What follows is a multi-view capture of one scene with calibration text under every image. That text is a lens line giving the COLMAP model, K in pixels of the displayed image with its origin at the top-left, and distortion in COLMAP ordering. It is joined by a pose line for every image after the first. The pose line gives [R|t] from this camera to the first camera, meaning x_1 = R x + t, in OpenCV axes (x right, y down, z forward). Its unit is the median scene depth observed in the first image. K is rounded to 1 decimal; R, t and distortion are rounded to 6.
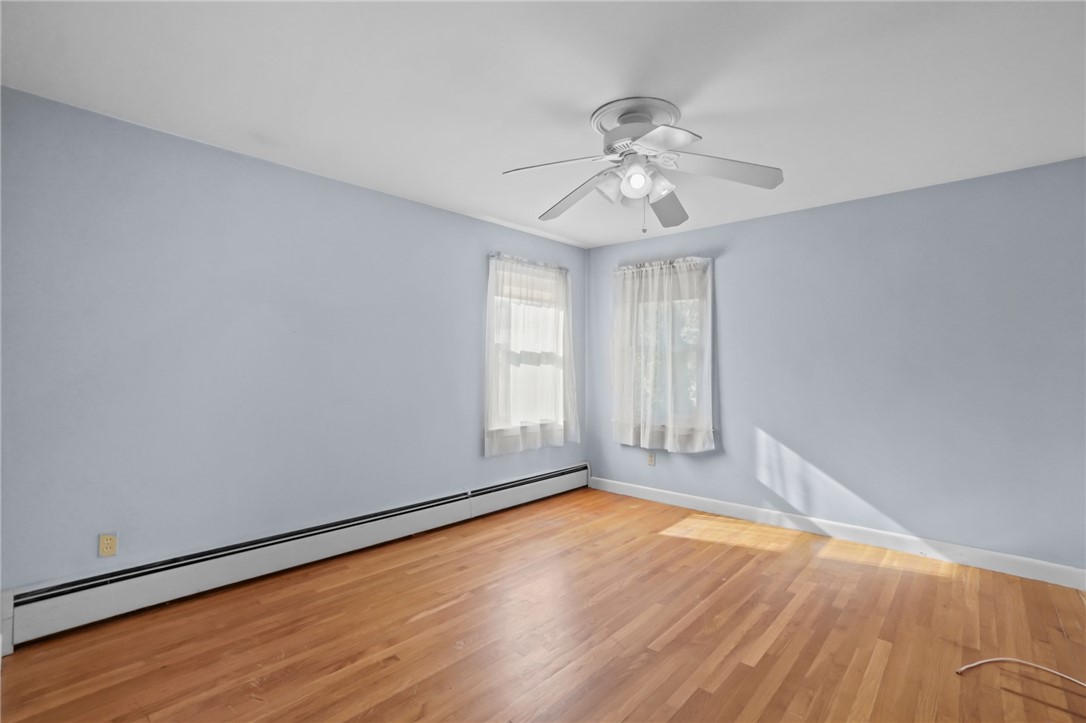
lens RADIAL K [[491.0, 0, 536.5], [0, 491.0, 363.4], [0, 0, 1]] dist [-0.001608, 0.000673]
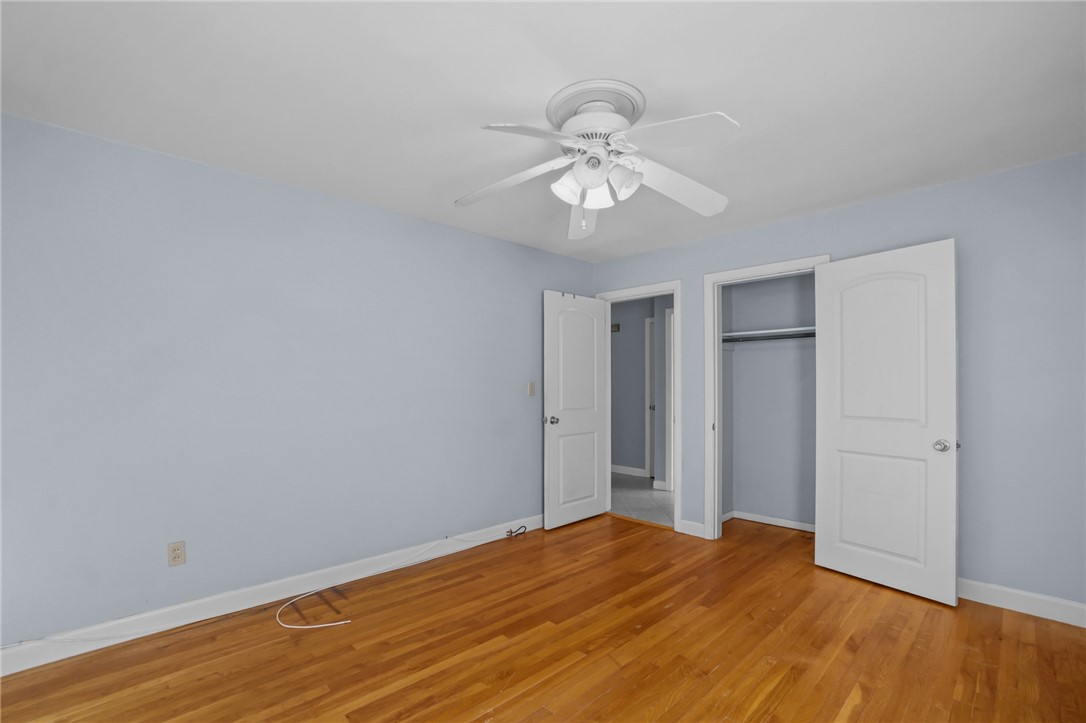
lens RADIAL K [[491.0, 0, 536.5], [0, 491.0, 363.4], [0, 0, 1]] dist [-0.001608, 0.000673]
pose [[-0.998668, -0.005392, 0.051319, 0.283277], [-0.007302, 0.999285, -0.037102, -0.000557], [-0.051082, -0.037427, -0.997993, 2.085132]]
